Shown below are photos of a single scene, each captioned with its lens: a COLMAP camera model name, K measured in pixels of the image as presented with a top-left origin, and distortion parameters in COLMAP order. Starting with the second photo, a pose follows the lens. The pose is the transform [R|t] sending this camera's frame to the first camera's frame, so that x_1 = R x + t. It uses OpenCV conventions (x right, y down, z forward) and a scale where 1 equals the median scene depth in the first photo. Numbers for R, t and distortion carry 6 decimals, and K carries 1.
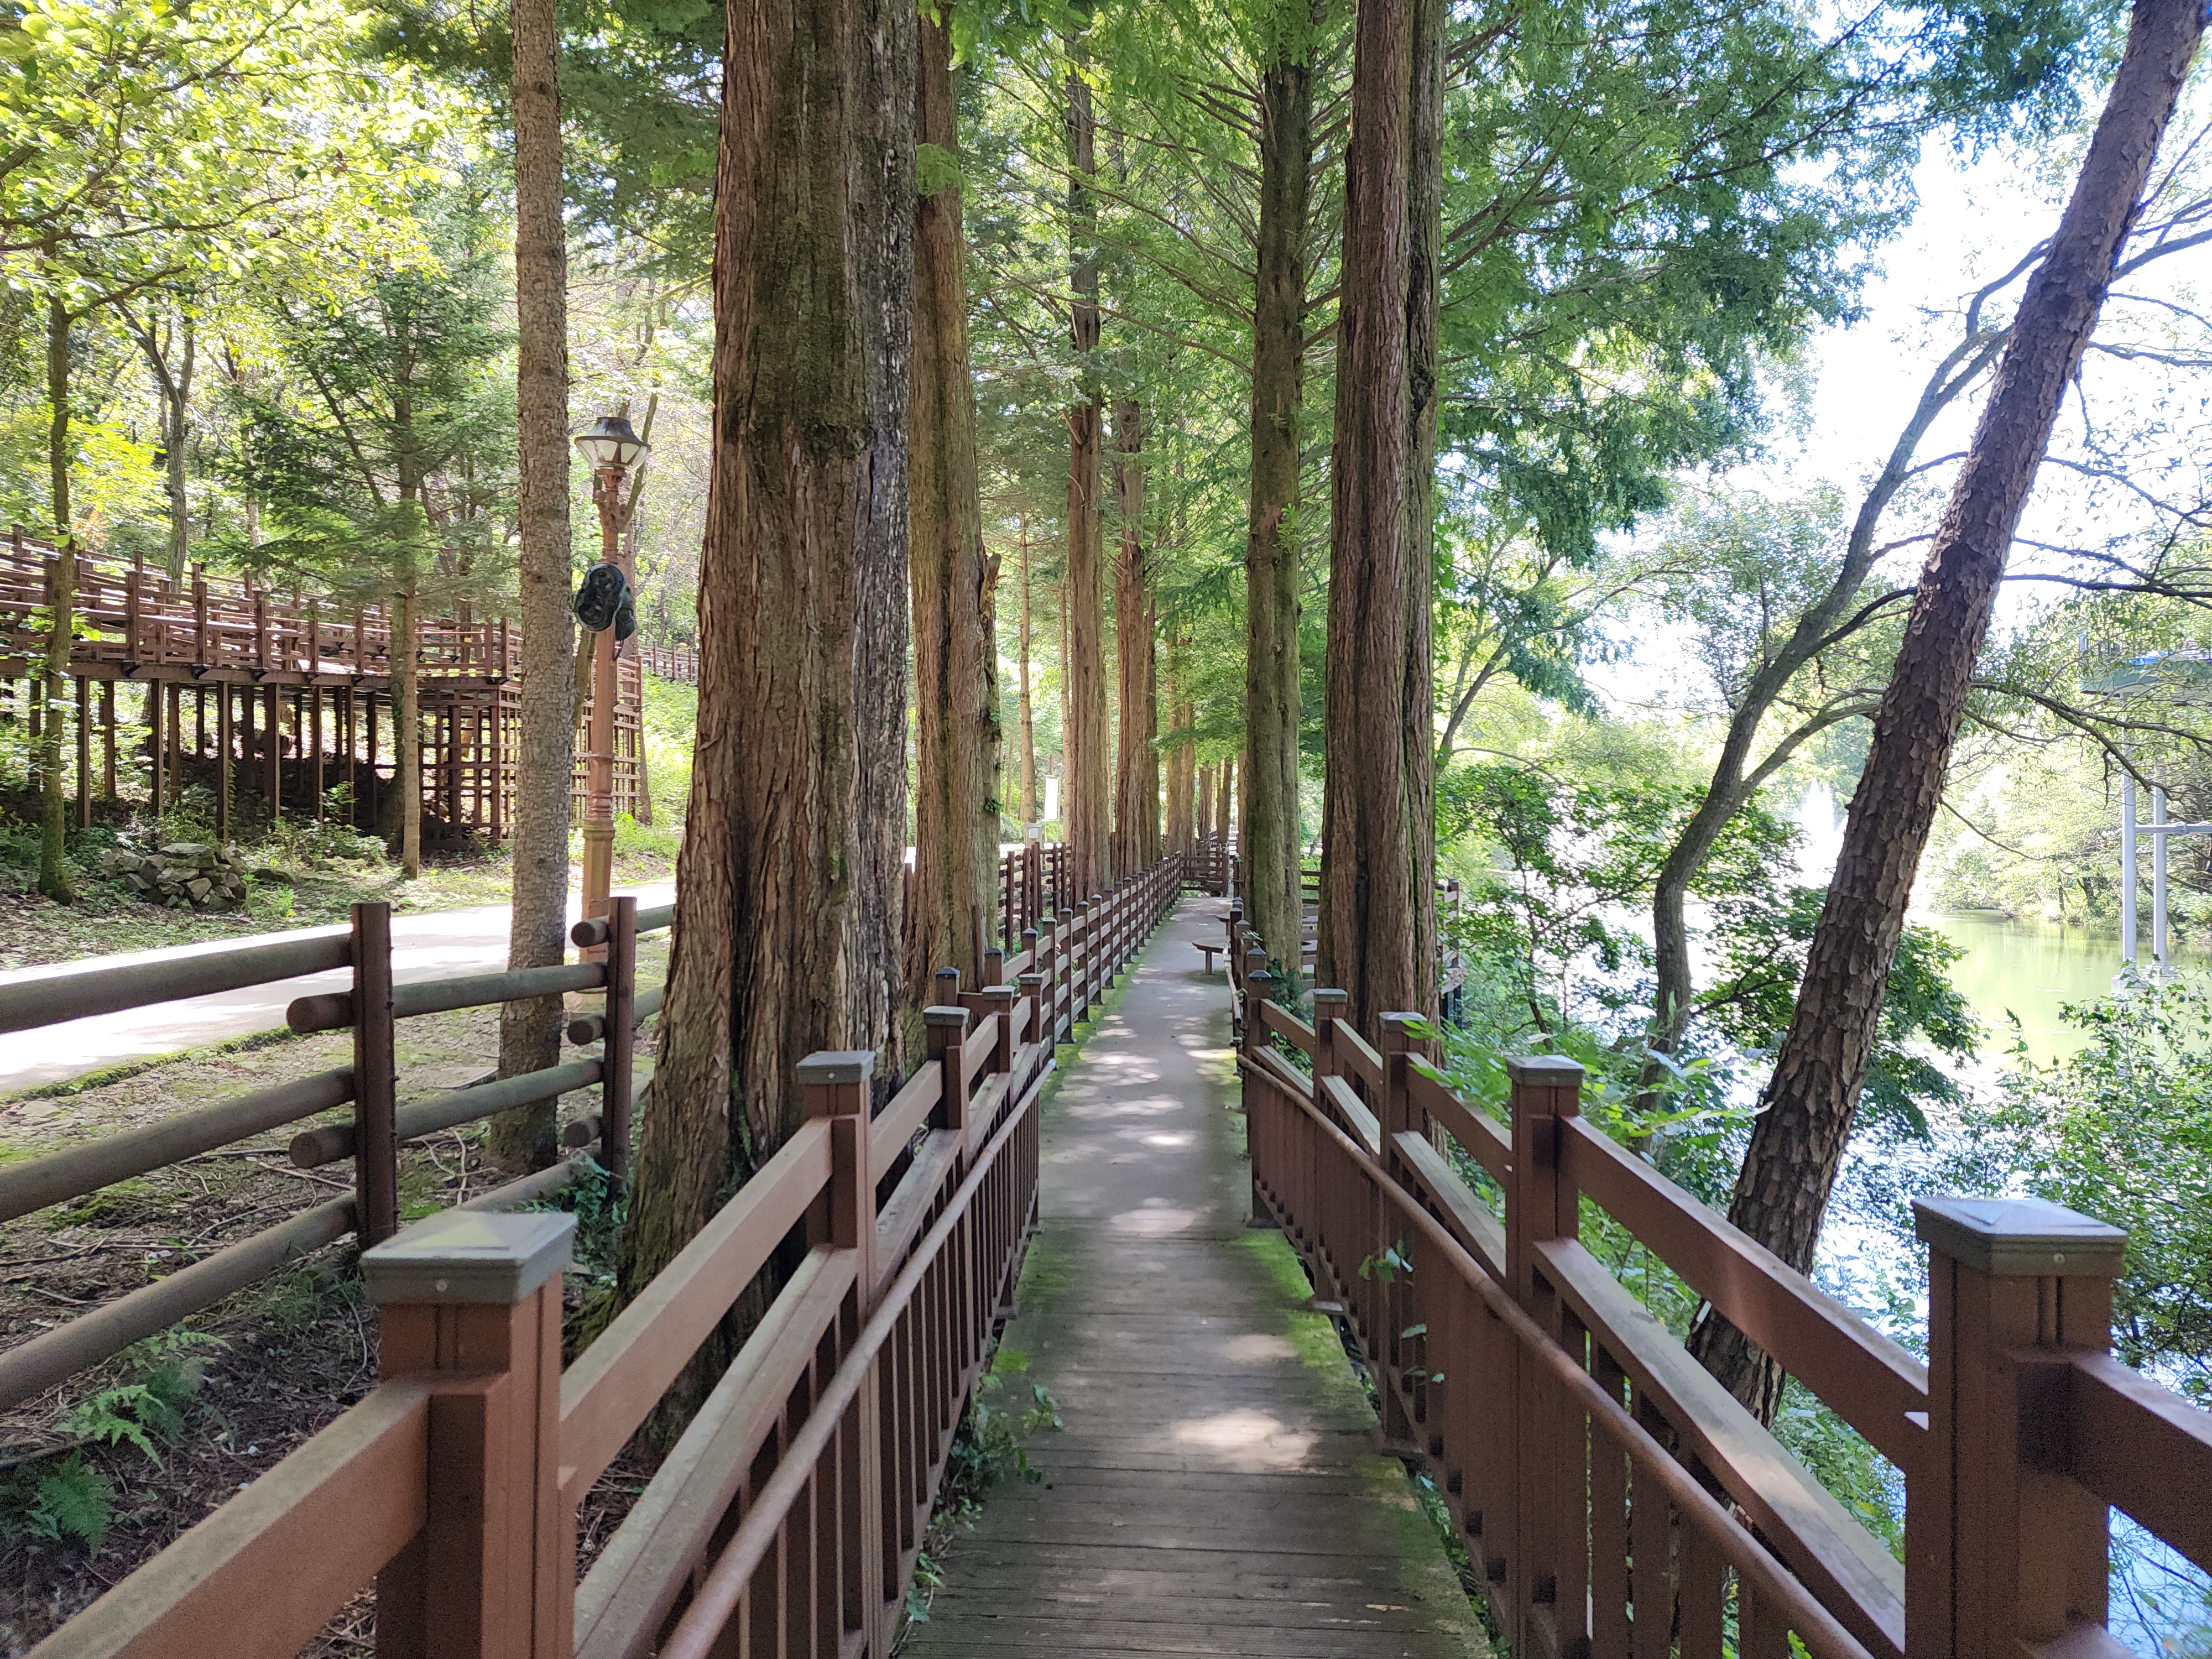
lens RADIAL K [[1355.7, 0, 1106.0], [0, 1355.7, 829.5], [0, 0, 1]] dist [0.048509, -0.000777]
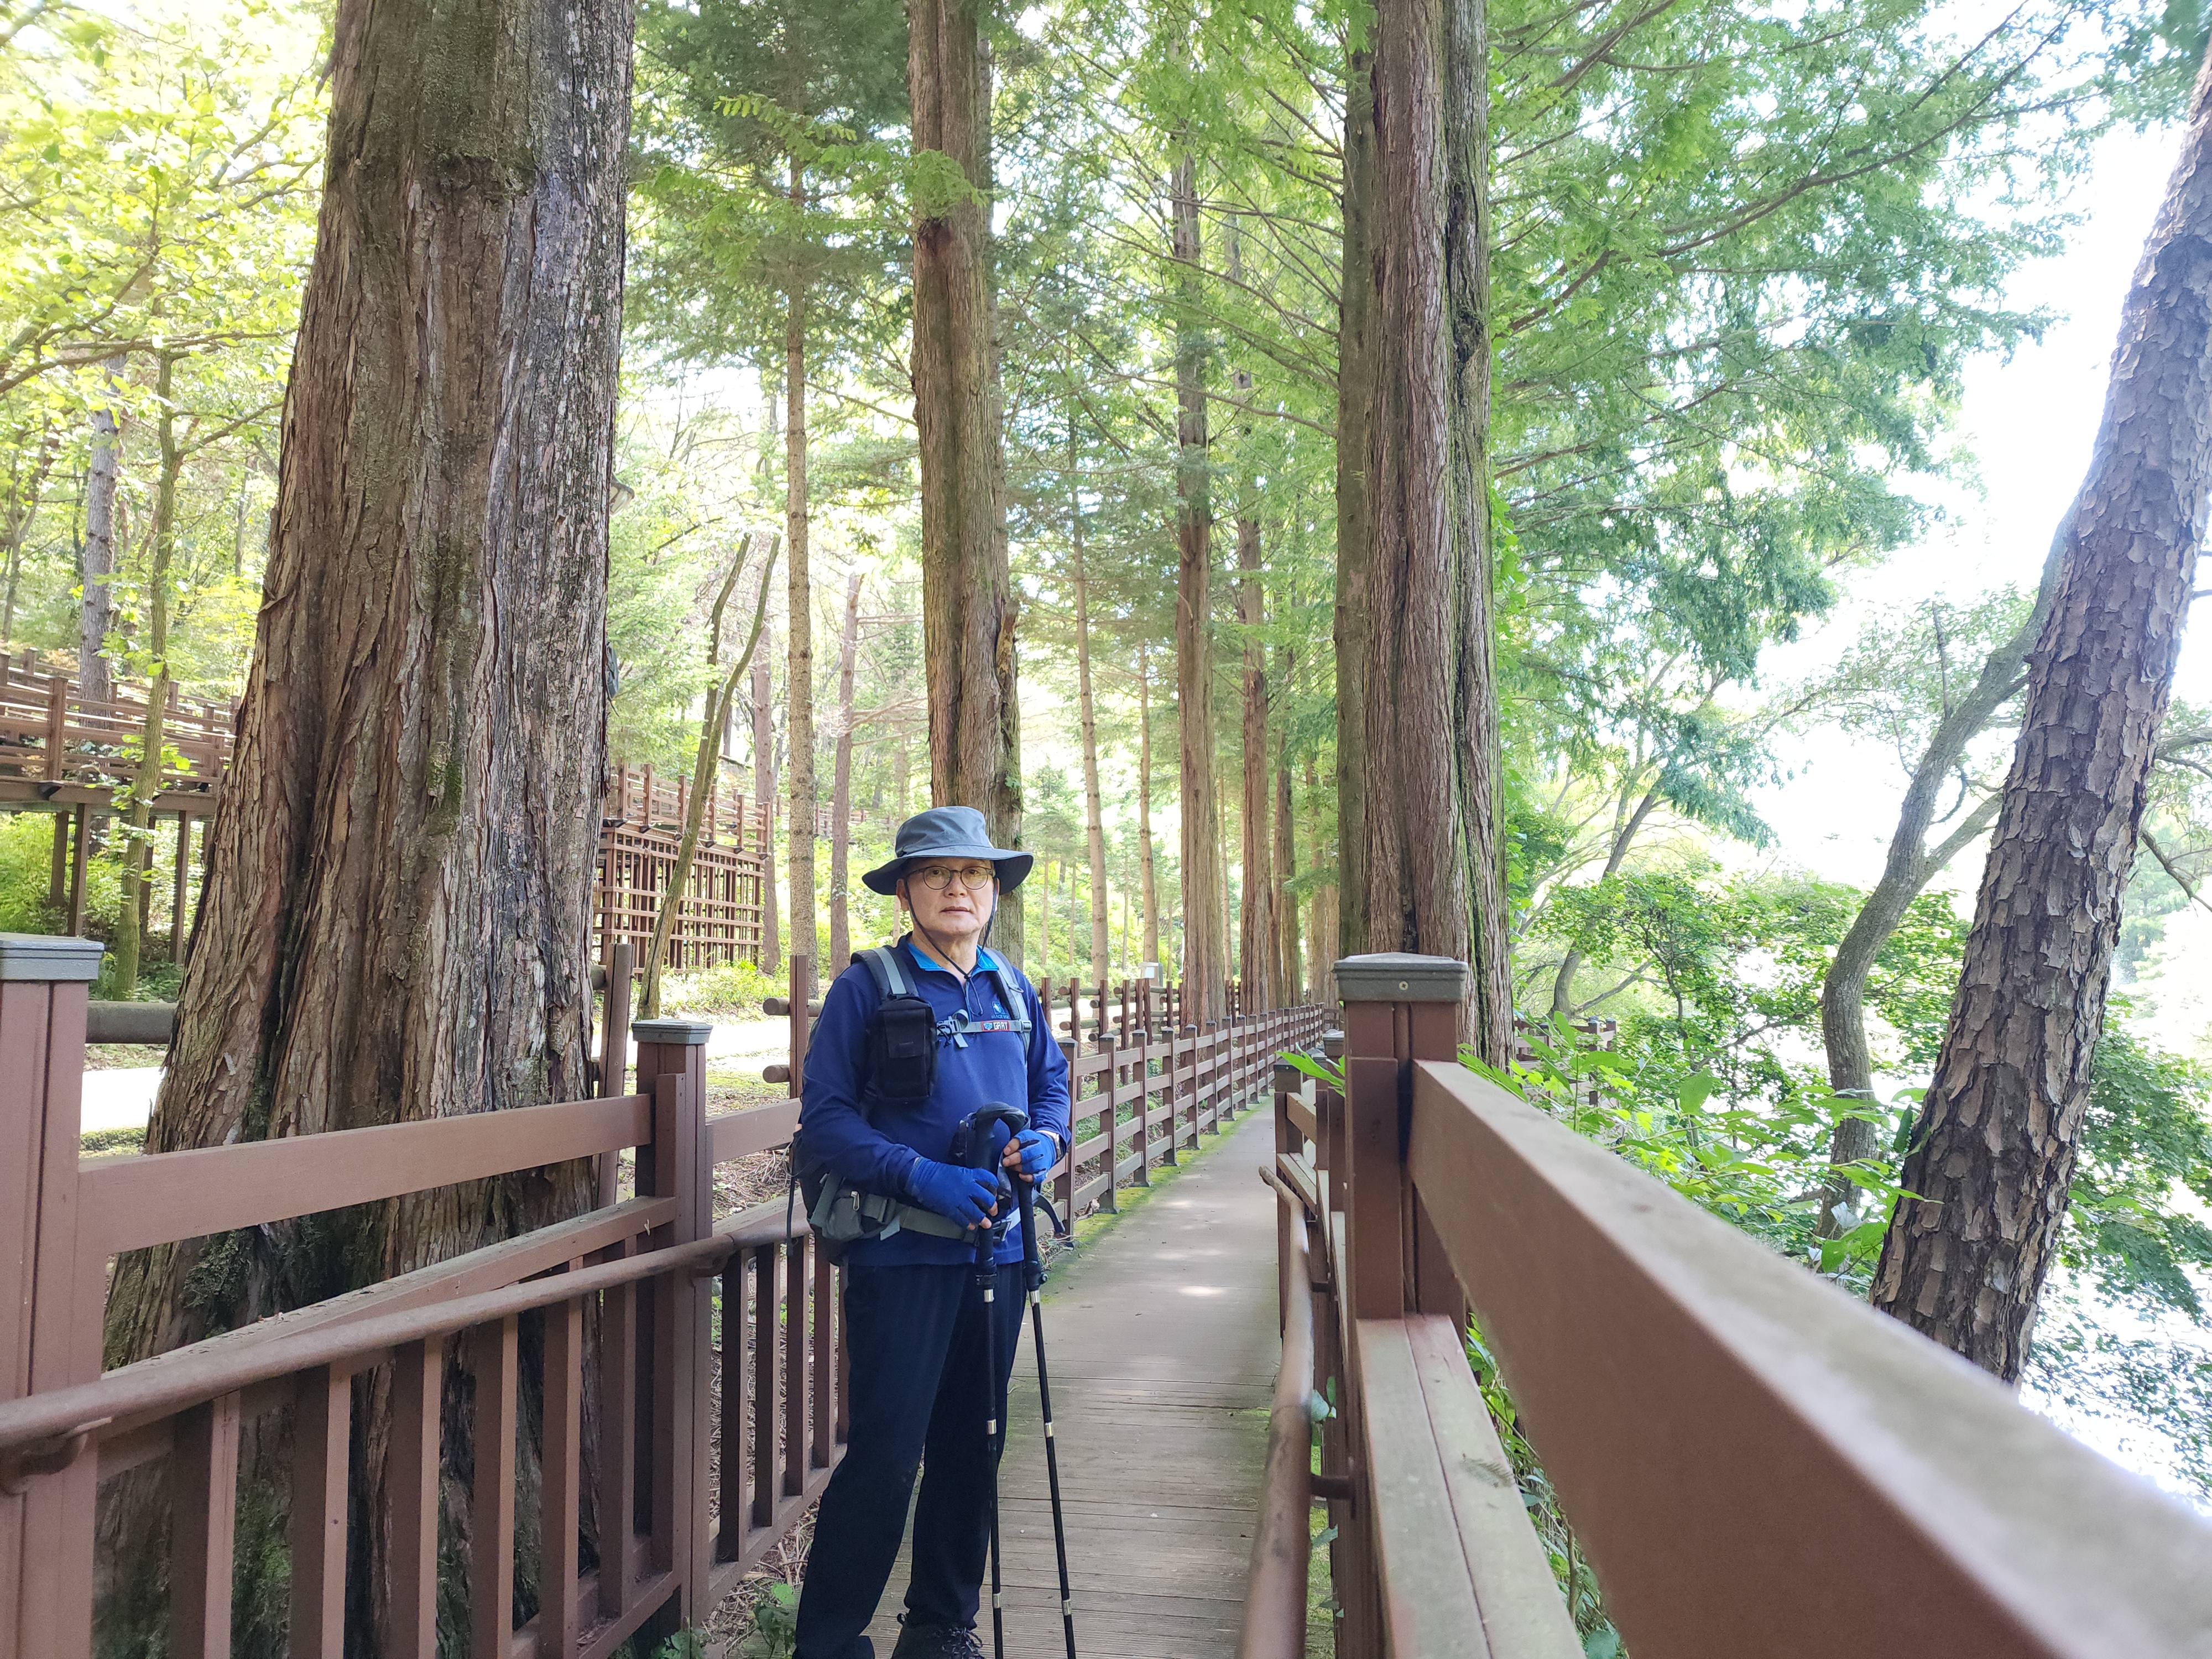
lens RADIAL K [[1425.5, 0, 1106.0], [0, 1425.5, 829.5], [0, 0, 1]] dist [0.036884, 0.002308]
pose [[0.995904, -0.013504, -0.089407, 0.088334], [0.004408, 0.994860, -0.101165, 0.058751], [0.090313, 0.100356, 0.990844, 0.156457]]
